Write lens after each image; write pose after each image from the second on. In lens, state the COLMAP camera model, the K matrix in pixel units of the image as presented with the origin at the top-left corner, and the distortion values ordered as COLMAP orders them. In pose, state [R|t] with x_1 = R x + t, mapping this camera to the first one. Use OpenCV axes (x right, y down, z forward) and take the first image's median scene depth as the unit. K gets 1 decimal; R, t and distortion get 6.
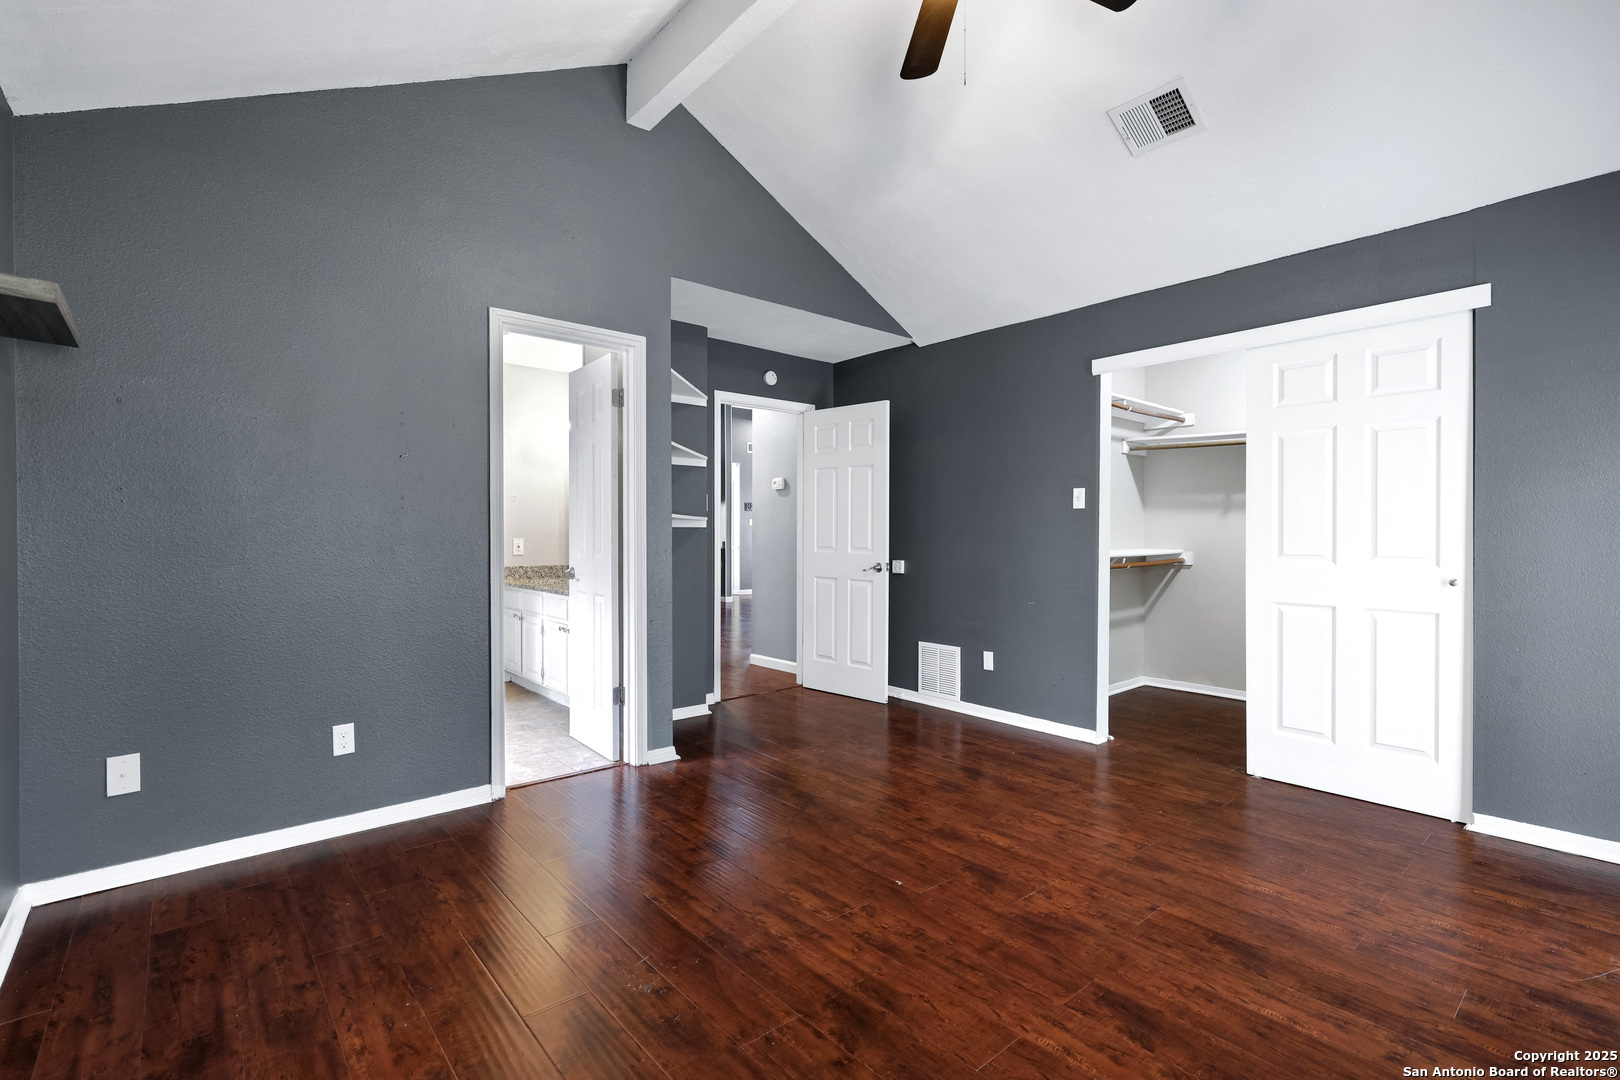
lens RADIAL K [[742.6, 0, 805.0], [0, 742.6, 535.4], [0, 0, 1]] dist [0.001915, -0.001432]
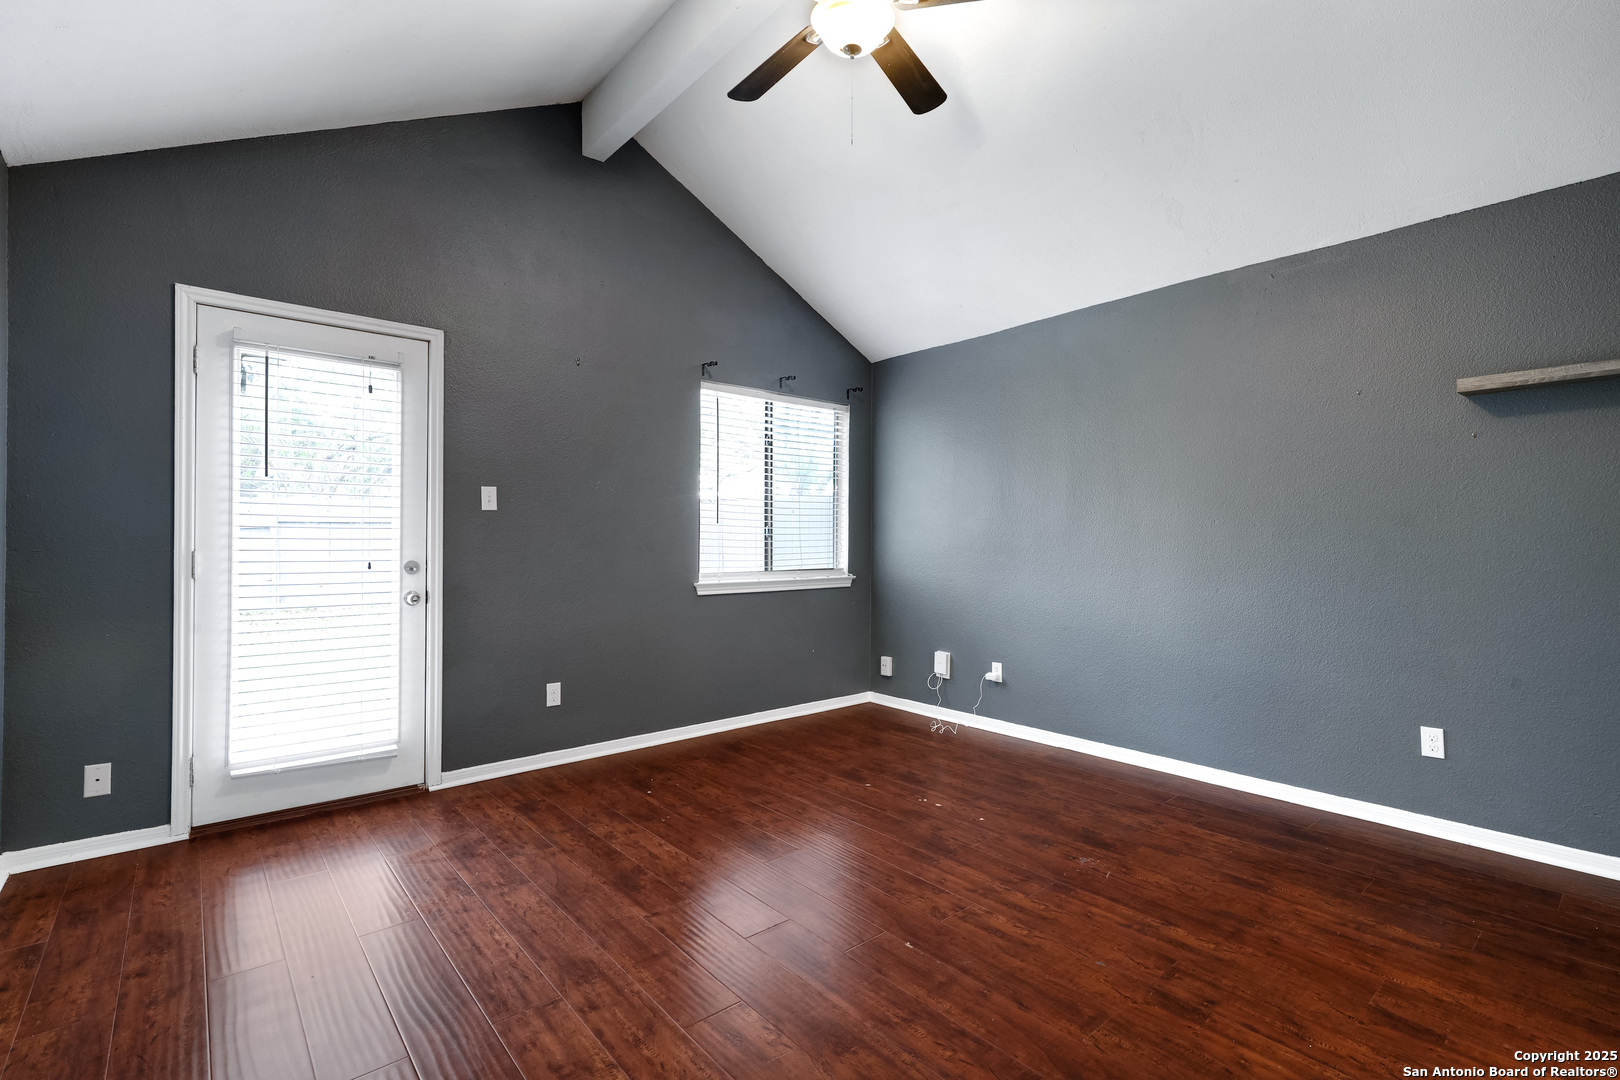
lens RADIAL K [[742.6, 0, 811.6], [0, 742.6, 541.7], [0, 0, 1]] dist [0.001915, -0.001432]
pose [[-0.999981, -0.003070, -0.005392, 0.282585], [-0.003060, 0.999994, -0.001798, 0.002487], [0.005398, -0.001781, -0.999984, 2.143913]]
